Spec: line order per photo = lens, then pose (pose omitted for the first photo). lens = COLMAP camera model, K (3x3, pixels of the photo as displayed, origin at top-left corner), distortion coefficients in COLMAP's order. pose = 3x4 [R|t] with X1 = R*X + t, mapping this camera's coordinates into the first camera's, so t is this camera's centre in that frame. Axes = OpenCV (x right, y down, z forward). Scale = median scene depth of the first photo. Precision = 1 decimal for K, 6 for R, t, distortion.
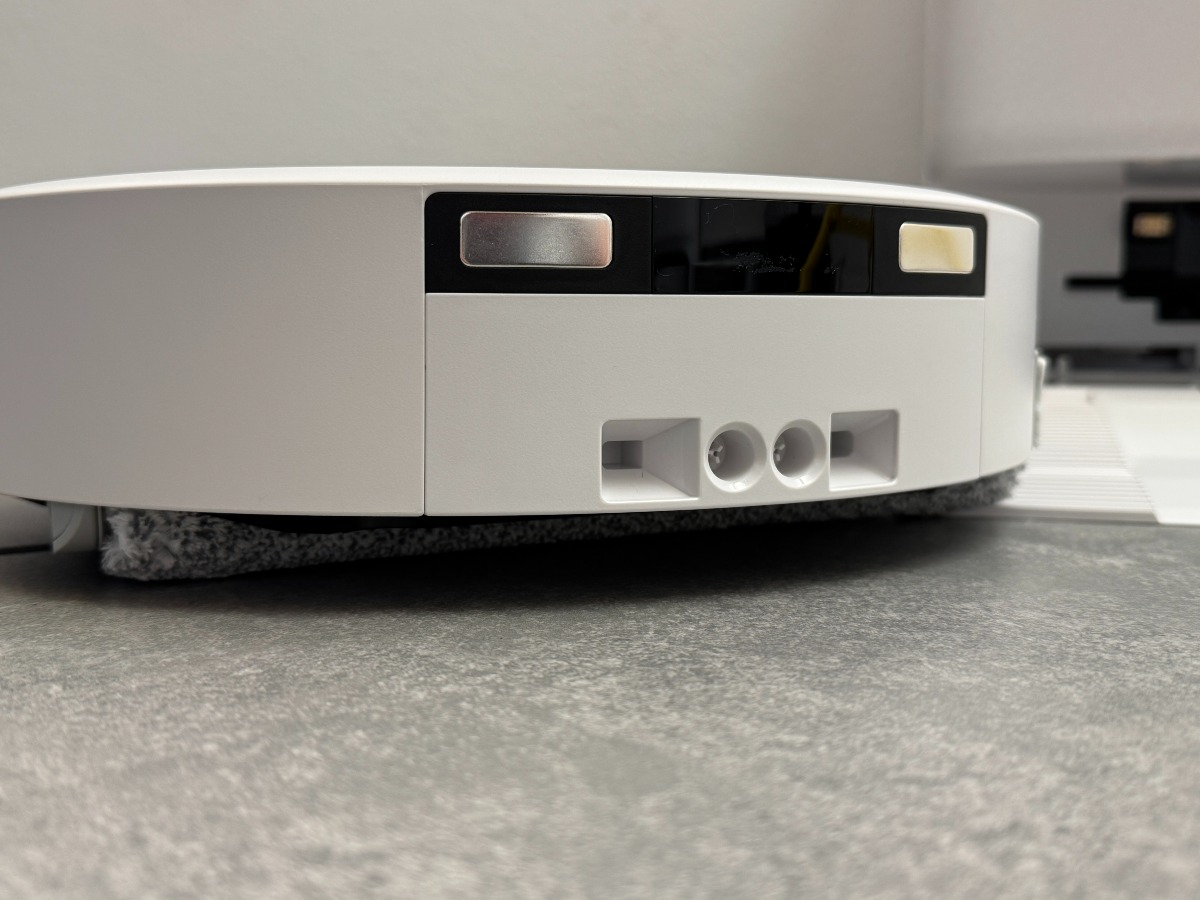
lens RADIAL K [[1251.7, 0, 600.0], [0, 1251.7, 450.0], [0, 0, 1]] dist [0.111278, -0.298156]
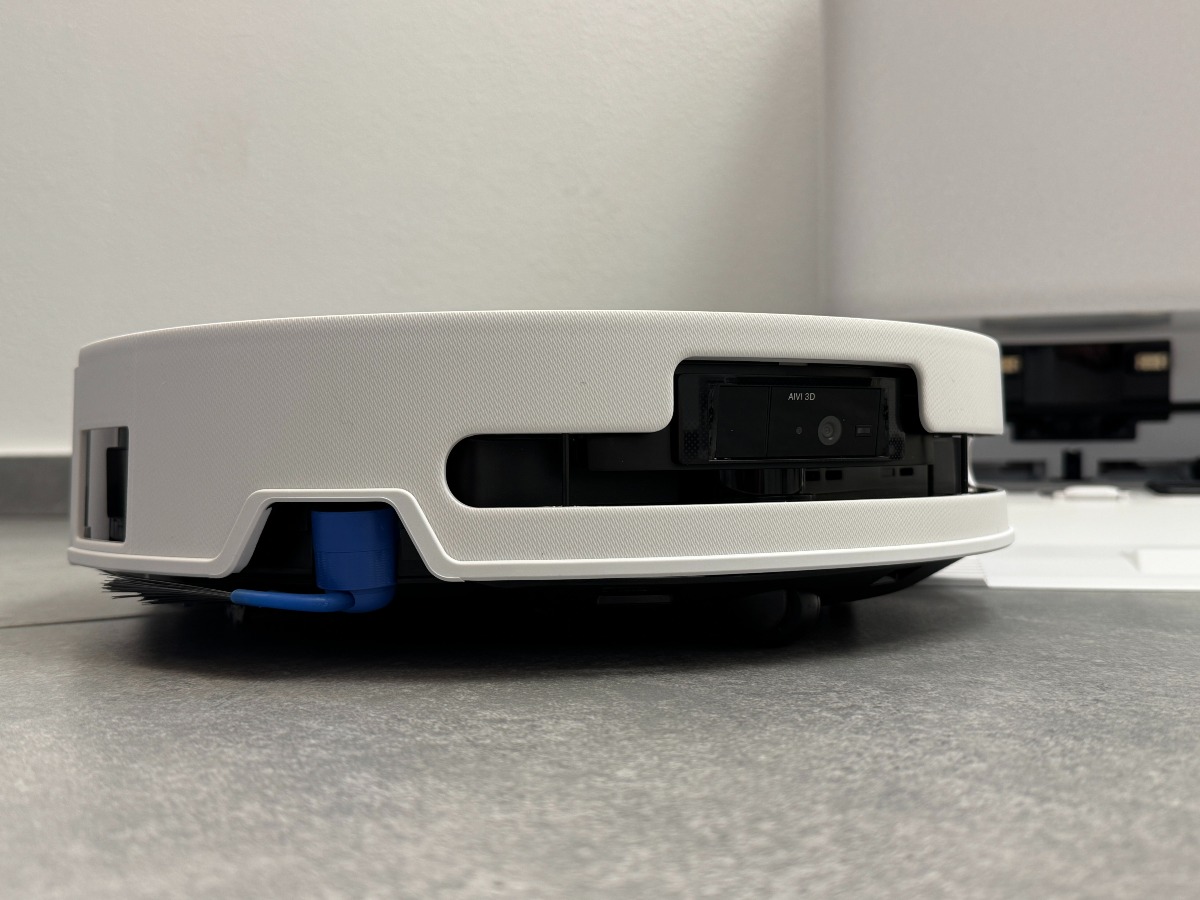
lens RADIAL K [[1251.7, 0, 600.0], [0, 1251.7, 450.0], [0, 0, 1]] dist [0.111278, -0.298156]
pose [[0.998069, -0.006515, 0.061780, -0.153656], [0.012291, 0.995535, -0.093587, 0.072234], [-0.060895, 0.094166, 0.993692, -0.817994]]
